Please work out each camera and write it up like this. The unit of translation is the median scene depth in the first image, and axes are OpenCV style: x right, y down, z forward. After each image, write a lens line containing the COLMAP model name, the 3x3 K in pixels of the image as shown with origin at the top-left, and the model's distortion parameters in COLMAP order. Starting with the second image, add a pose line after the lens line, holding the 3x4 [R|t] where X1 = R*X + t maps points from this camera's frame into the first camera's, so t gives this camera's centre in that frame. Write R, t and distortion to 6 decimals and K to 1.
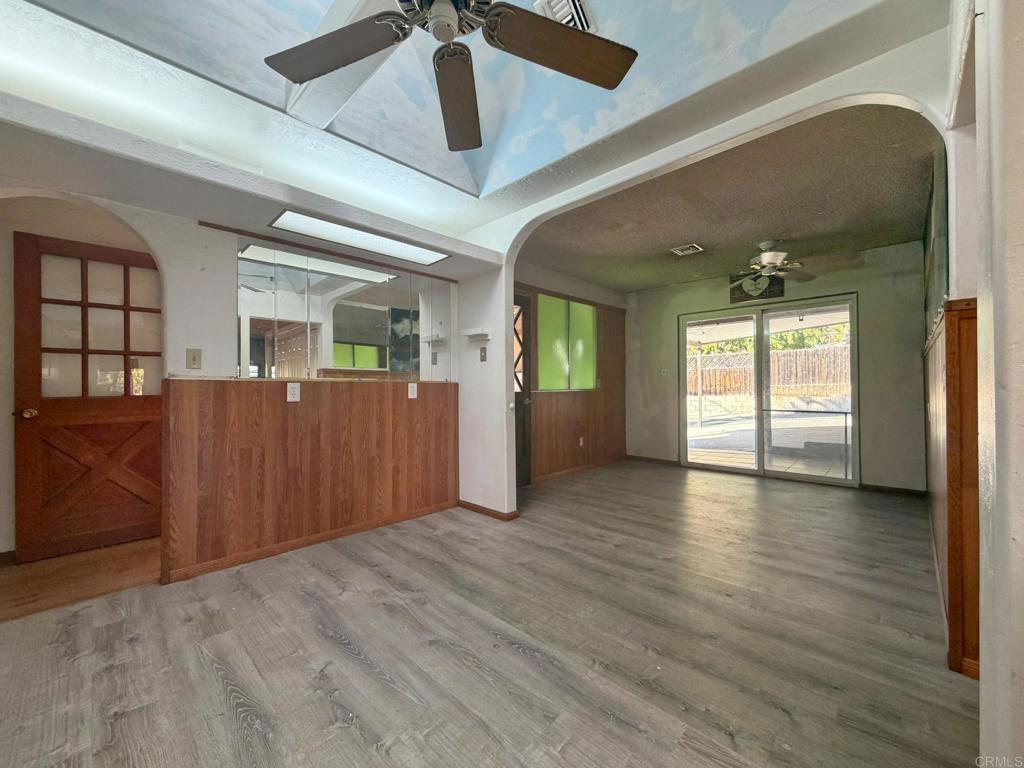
lens RADIAL K [[408.0, 0, 509.0], [0, 408.0, 383.6], [0, 0, 1]] dist [0.001420, 0.000232]
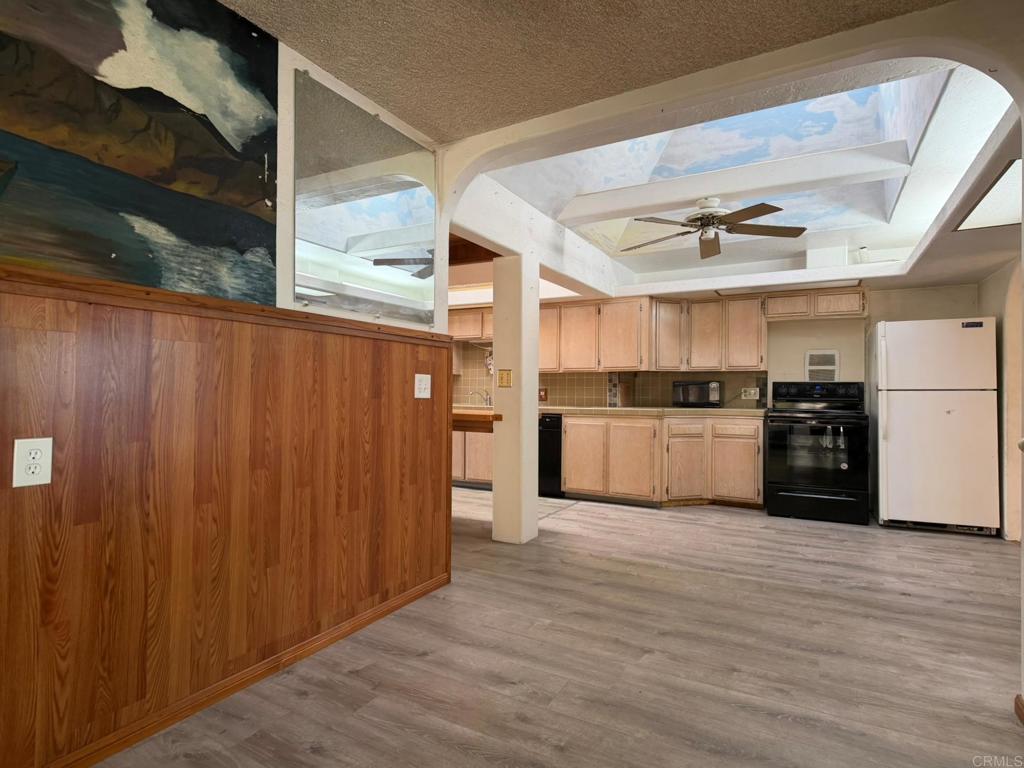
lens RADIAL K [[544.6, 0, 512.0], [0, 544.6, 384.0], [0, 0, 1]] dist [0.002830, -0.011422]
pose [[-0.964776, -0.004856, -0.263027, 0.914272], [-0.000995, 0.999890, -0.014809, 0.003704], [0.263070, -0.014026, -0.964675, 1.967807]]
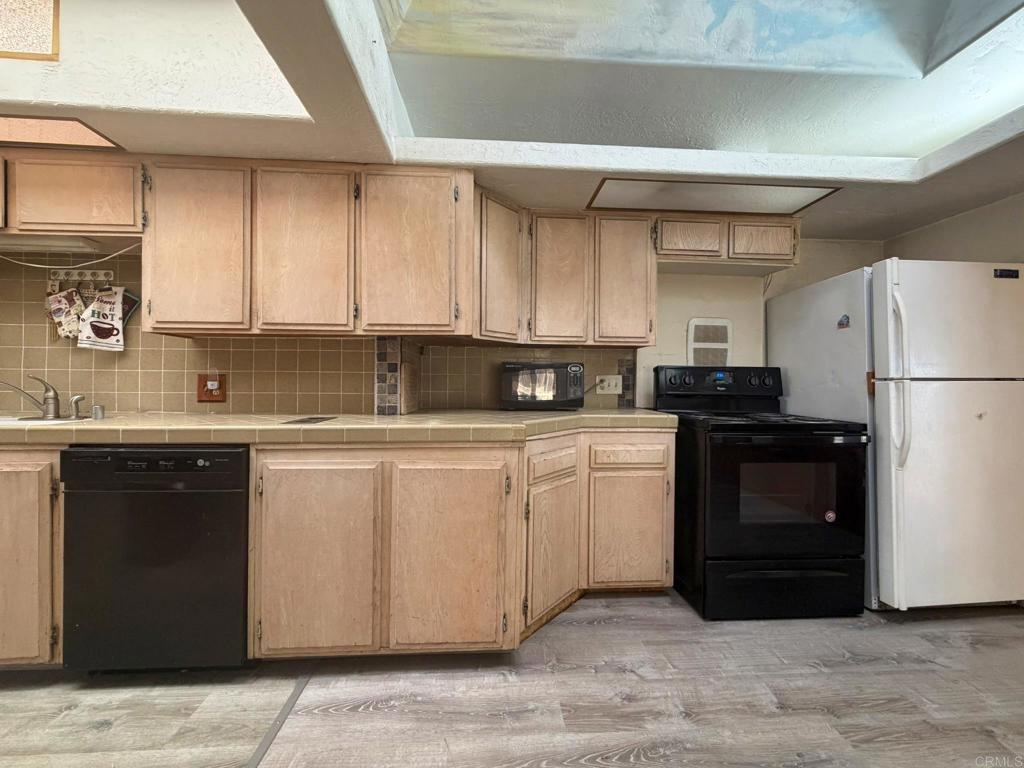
lens RADIAL K [[408.0, 0, 509.0], [0, 408.0, 383.6], [0, 0, 1]] dist [0.001420, 0.000232]
pose [[-0.673269, 0.001902, -0.739395, 0.285742], [-0.001770, 0.999990, 0.004184, 0.002073], [0.739395, 0.004125, -0.673259, 0.479055]]
